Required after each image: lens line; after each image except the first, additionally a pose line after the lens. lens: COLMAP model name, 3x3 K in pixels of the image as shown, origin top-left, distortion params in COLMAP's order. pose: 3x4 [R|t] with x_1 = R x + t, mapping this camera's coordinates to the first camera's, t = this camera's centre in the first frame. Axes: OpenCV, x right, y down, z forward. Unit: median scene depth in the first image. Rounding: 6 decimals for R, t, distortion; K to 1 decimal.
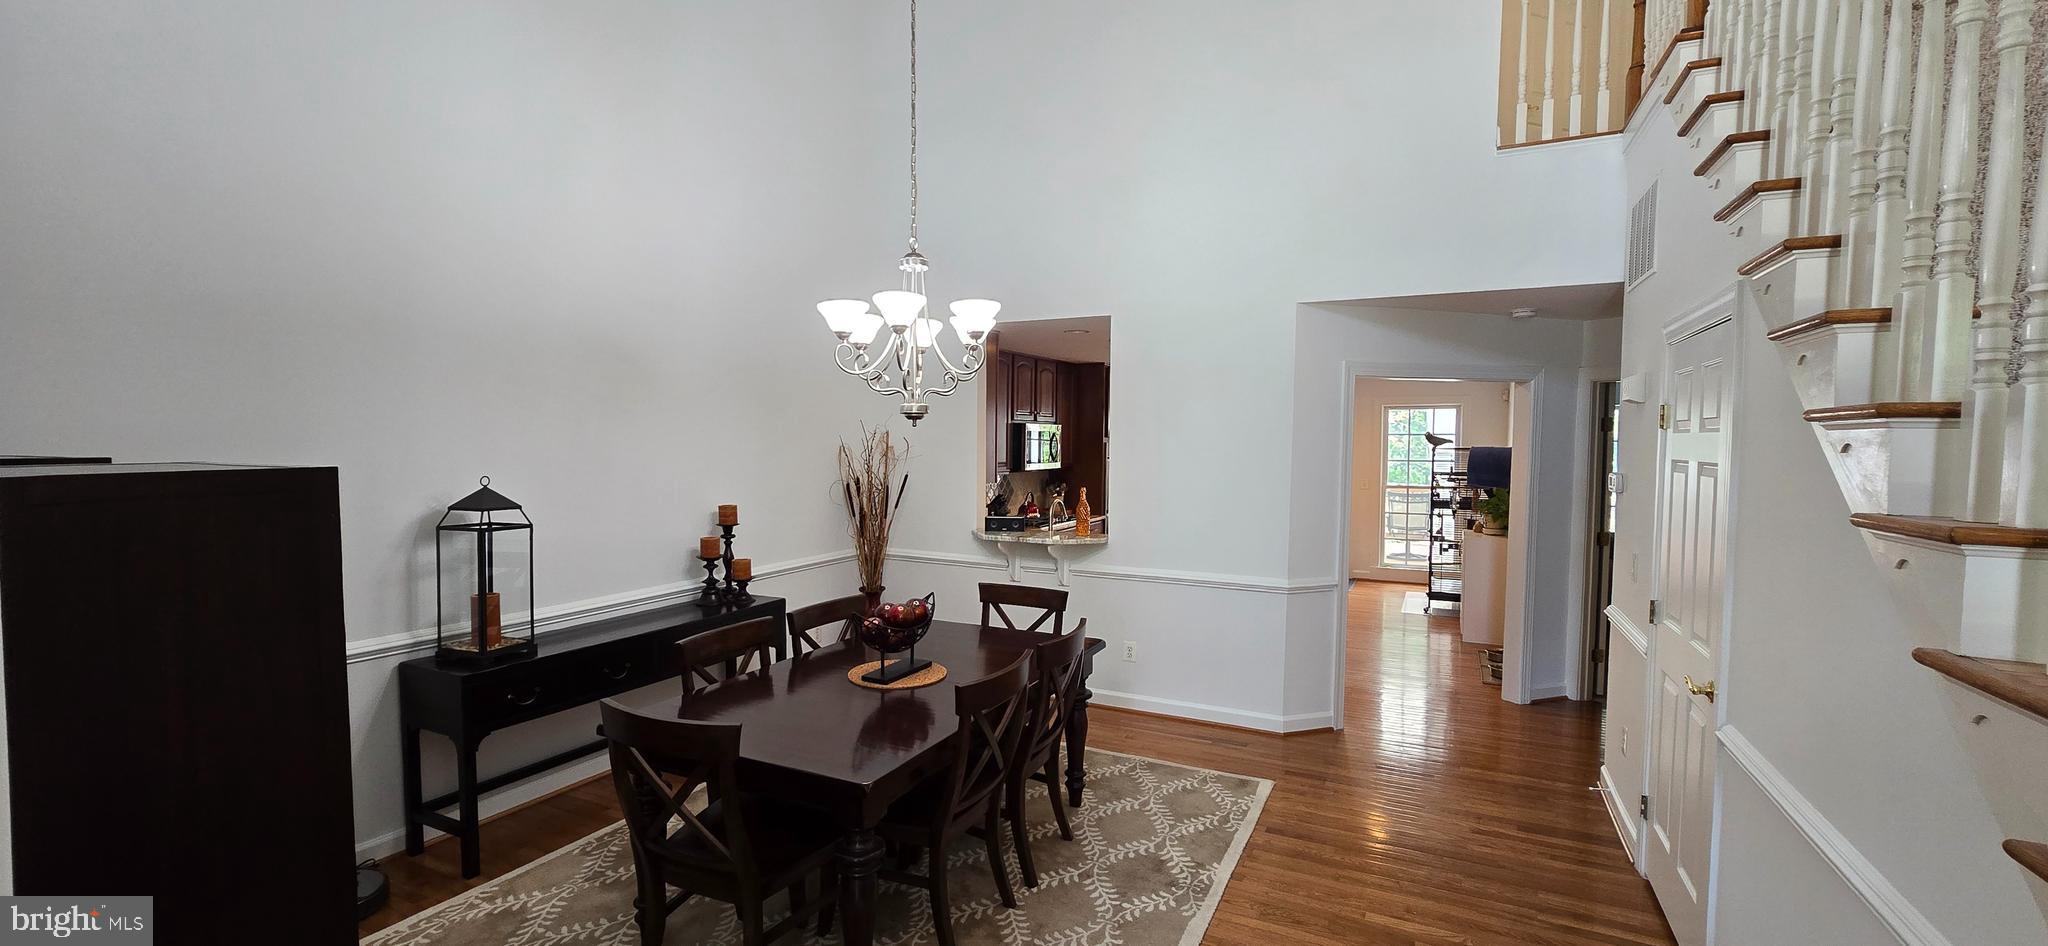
lens RADIAL K [[839.7, 0, 1014.0], [0, 839.7, 479.9], [0, 0, 1]] dist [-0.009644, 0.000519]
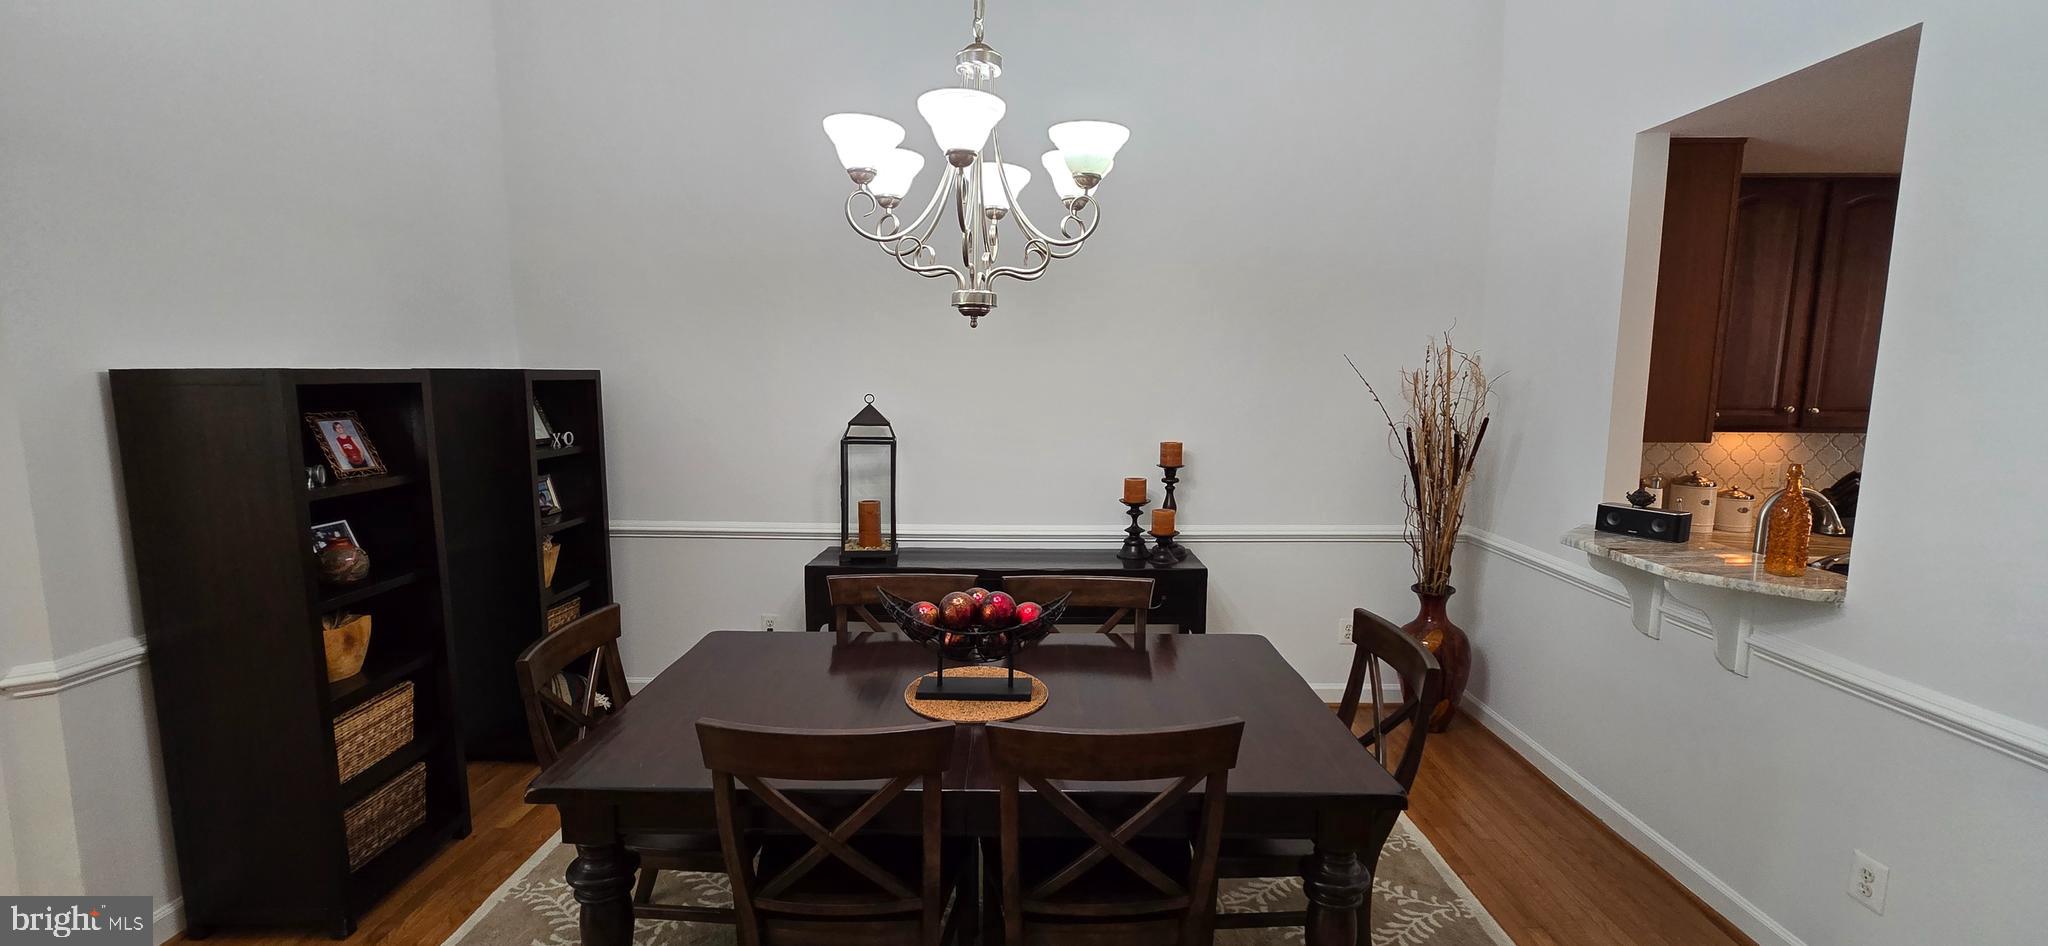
lens RADIAL K [[857.1, 0, 1005.5], [0, 857.1, 473.6], [0, 0, 1]] dist [0.004722, 0.000028]
pose [[0.451703, 0.102146, -0.886301, 0.331948], [-0.049330, 0.994764, 0.089505, -0.005713], [0.890803, 0.003292, 0.454377, 0.497748]]
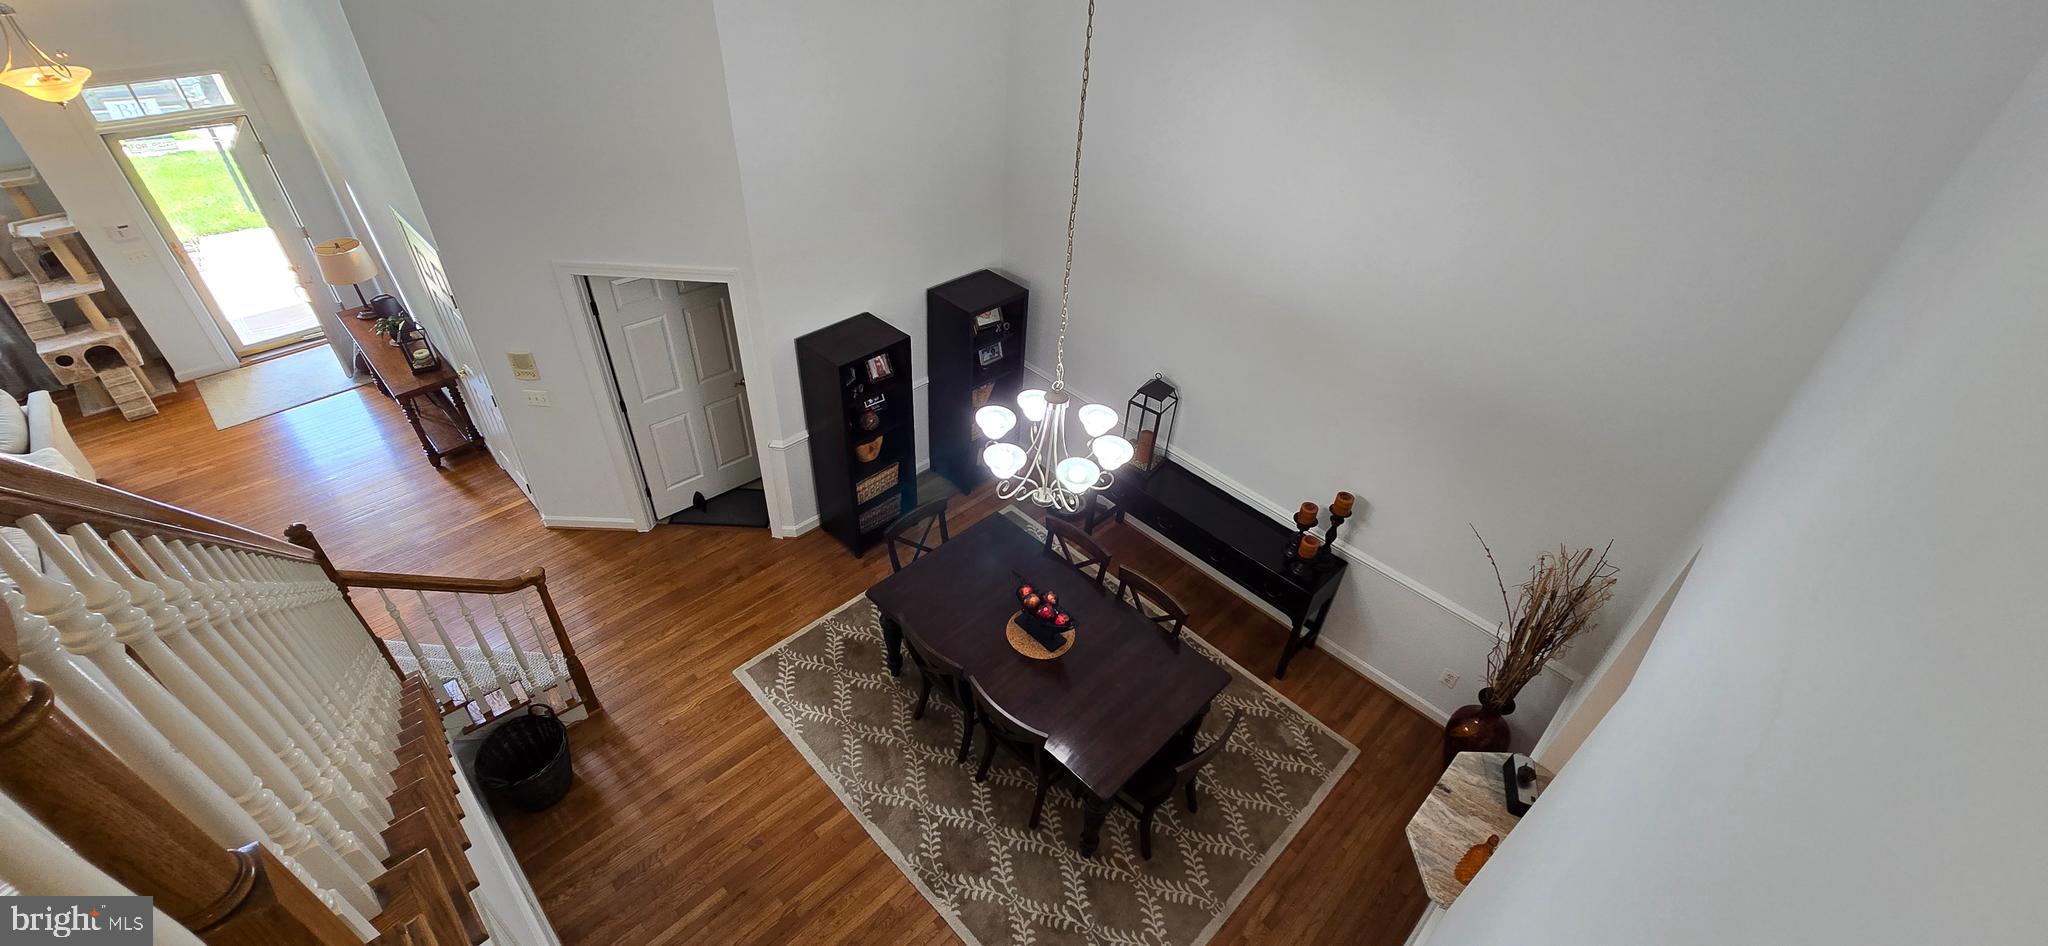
lens RADIAL K [[839.7, 0, 1014.0], [0, 839.7, 479.9], [0, 0, 1]] dist [-0.009644, 0.000519]
pose [[-0.313329, 0.579684, -0.752191, 0.571174], [-0.100792, 0.767303, 0.633315, -0.618057], [0.944281, 0.274251, -0.181990, 0.821307]]
